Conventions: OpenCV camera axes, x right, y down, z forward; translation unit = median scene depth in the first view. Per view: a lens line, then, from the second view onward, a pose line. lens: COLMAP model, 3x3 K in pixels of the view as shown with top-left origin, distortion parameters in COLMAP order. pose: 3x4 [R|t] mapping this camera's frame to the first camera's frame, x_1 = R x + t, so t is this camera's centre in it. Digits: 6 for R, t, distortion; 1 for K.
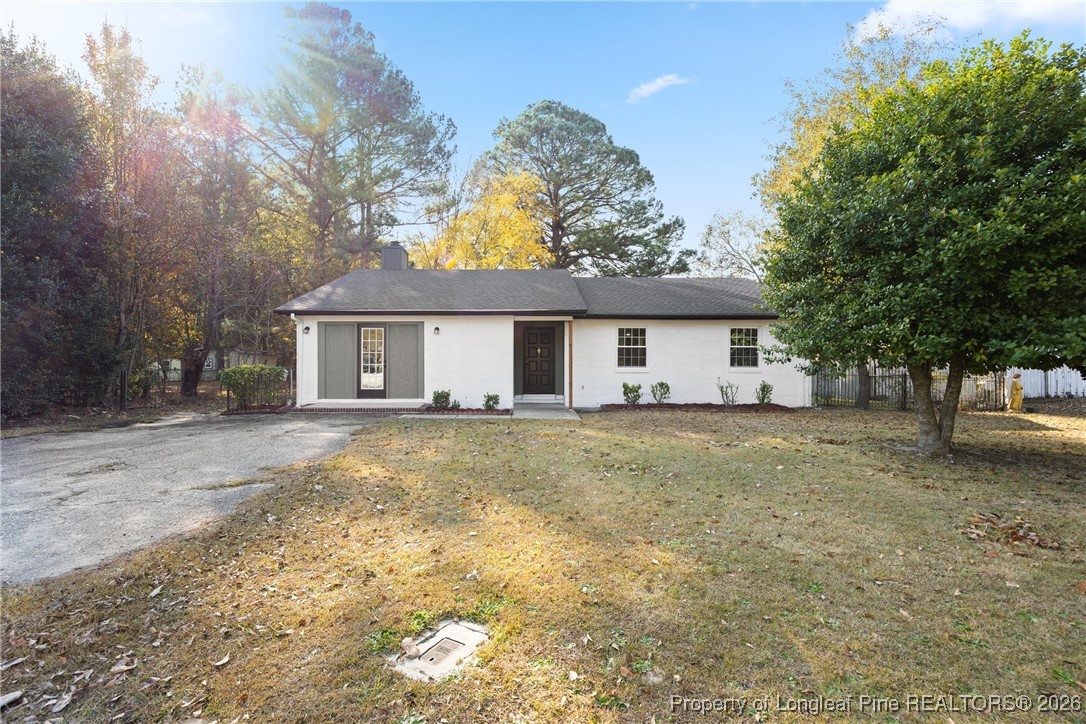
lens RADIAL K [[550.6, 0, 542.2], [0, 550.6, 361.4], [0, 0, 1]] dist [0.004628, 0.000232]
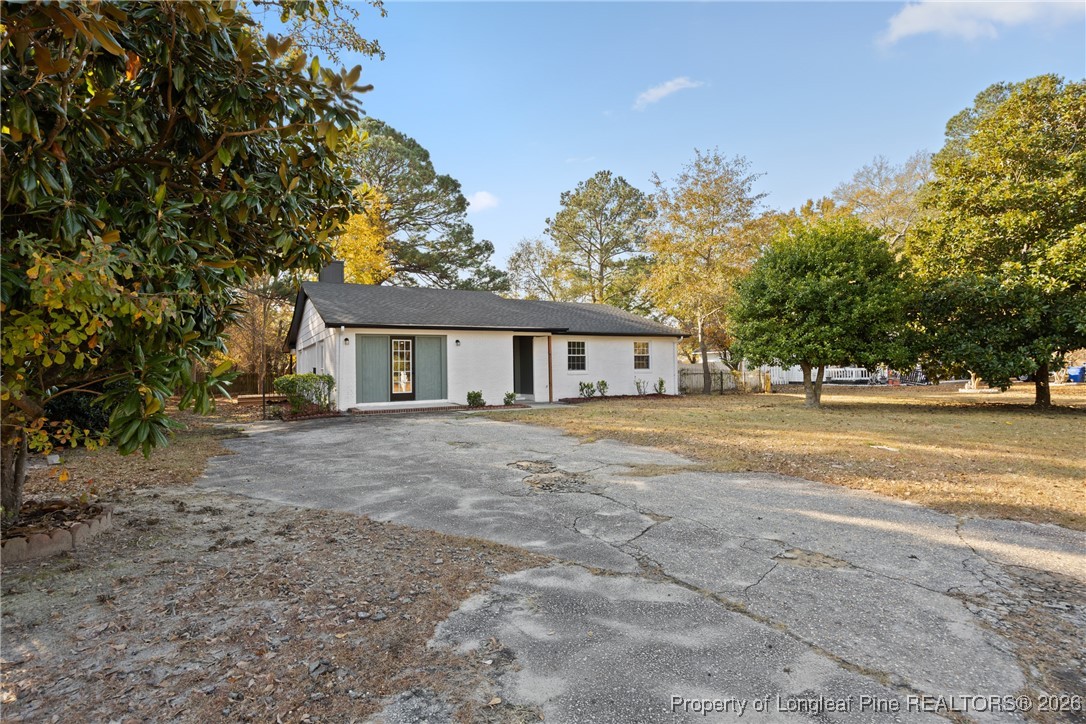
lens RADIAL K [[550.6, 0, 542.8], [0, 550.6, 359.3], [0, 0, 1]] dist [0.004628, 0.000232]
pose [[0.871821, -0.006561, 0.489781, -0.613479], [0.015235, 0.999790, -0.013726, 0.000428], [-0.489588, 0.019429, 0.871738, -0.149437]]
